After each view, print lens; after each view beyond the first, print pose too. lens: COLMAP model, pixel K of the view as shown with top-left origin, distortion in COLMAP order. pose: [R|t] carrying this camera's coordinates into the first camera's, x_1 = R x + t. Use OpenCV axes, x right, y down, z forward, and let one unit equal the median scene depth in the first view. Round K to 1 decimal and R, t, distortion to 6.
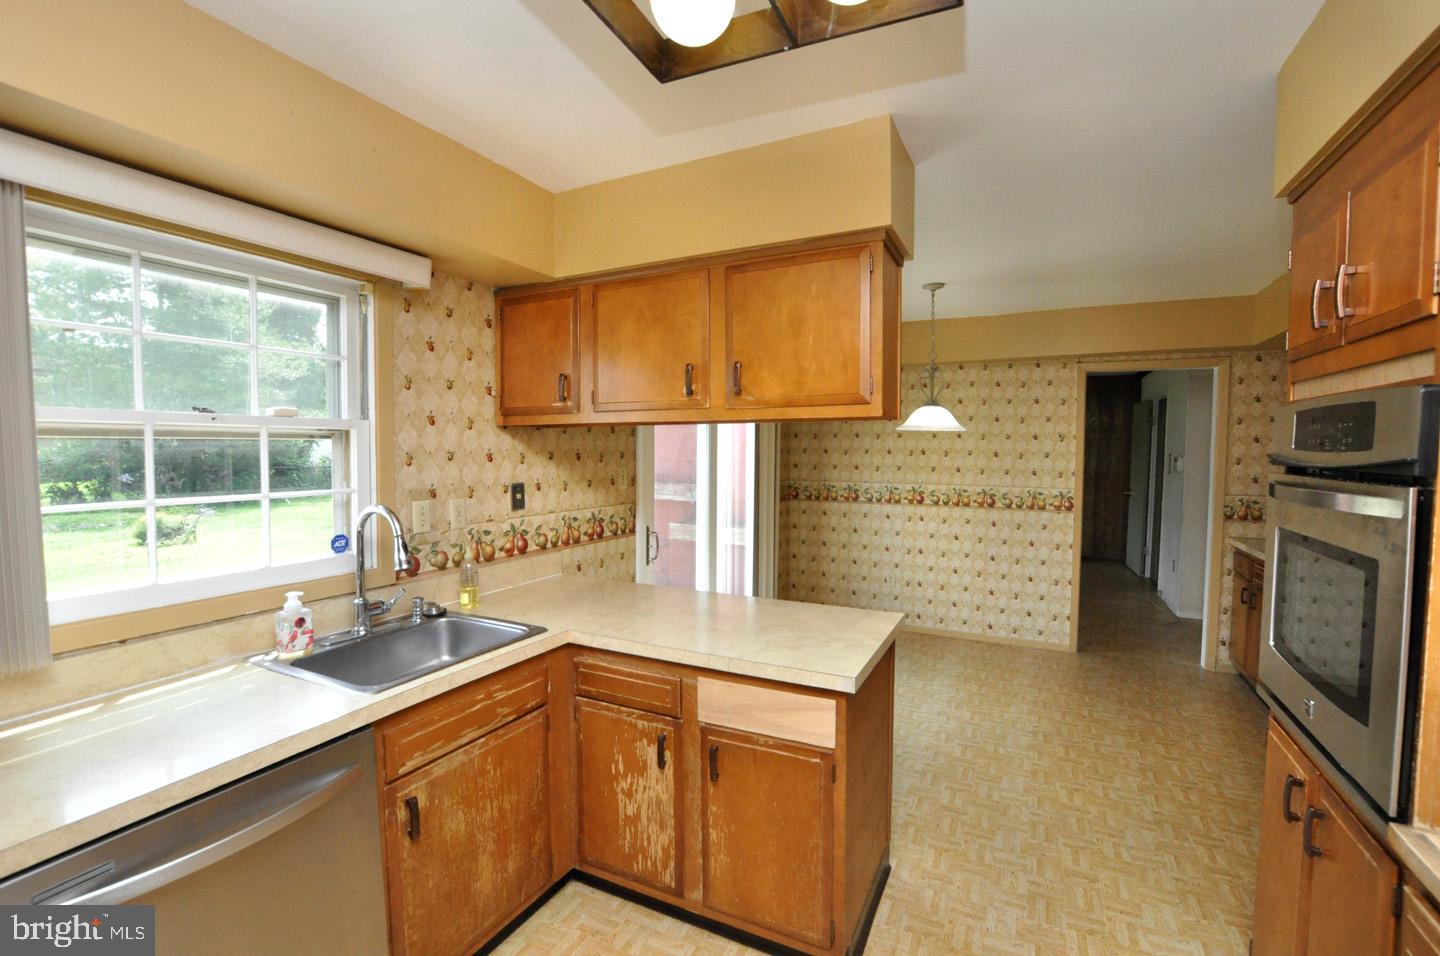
lens RADIAL K [[625.0, 0, 725.7], [0, 625.0, 476.4], [0, 0, 1]] dist [-0.034667, -0.000344]
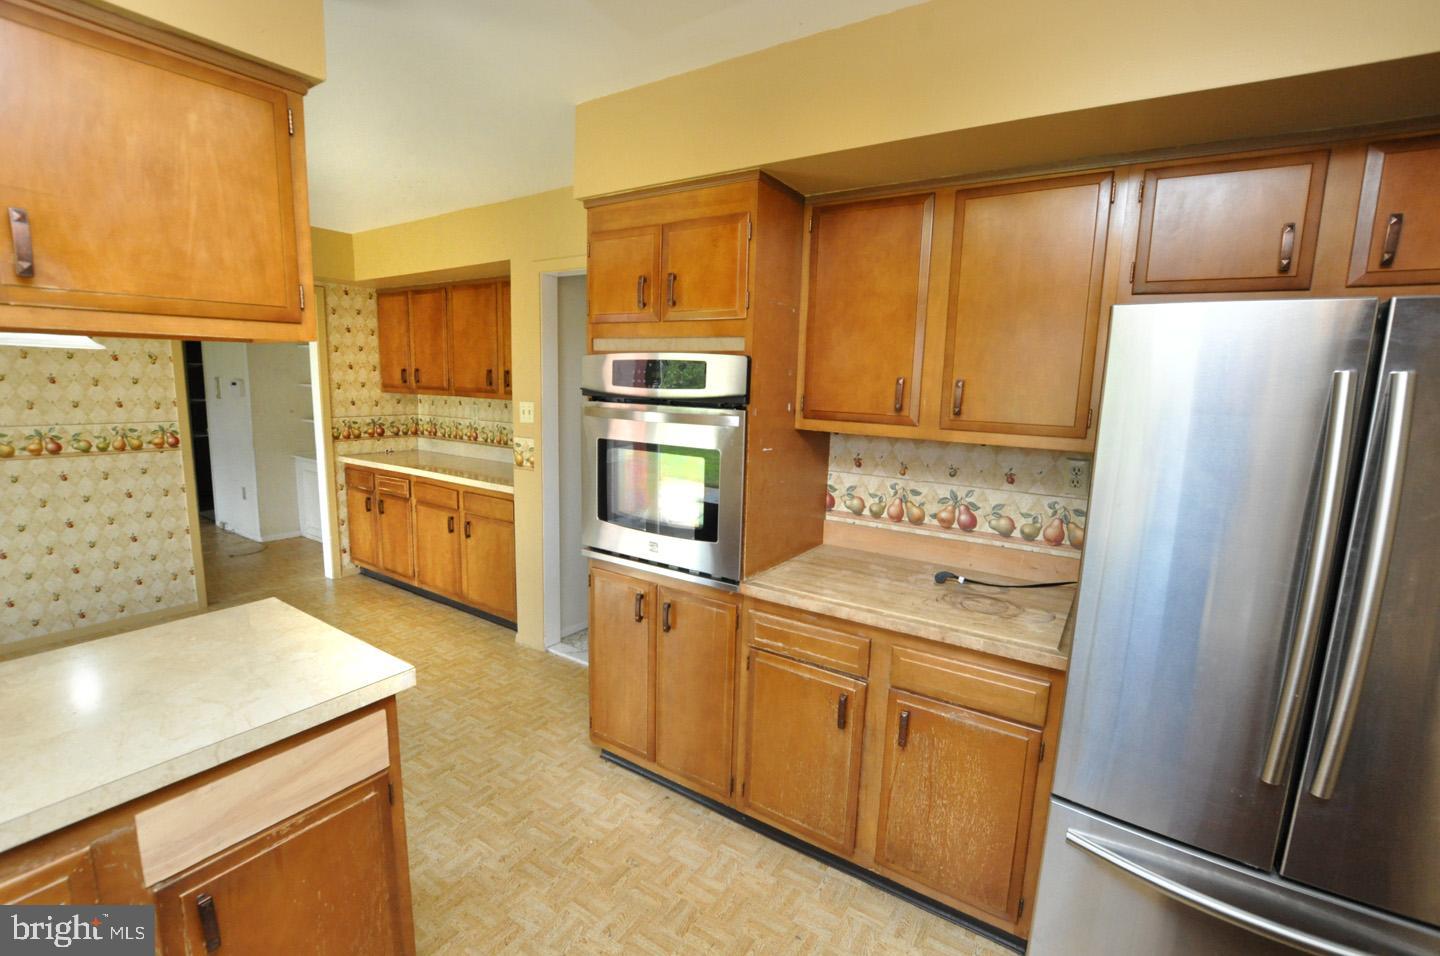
lens RADIAL K [[625.0, 0, 721.2], [0, 625.0, 476.9], [0, 0, 1]] dist [-0.034667, -0.000344]
pose [[0.114861, -0.151482, 0.981764, -0.191756], [0.019590, 0.988458, 0.150223, -0.015759], [-0.993188, 0.001978, 0.116503, 0.184978]]
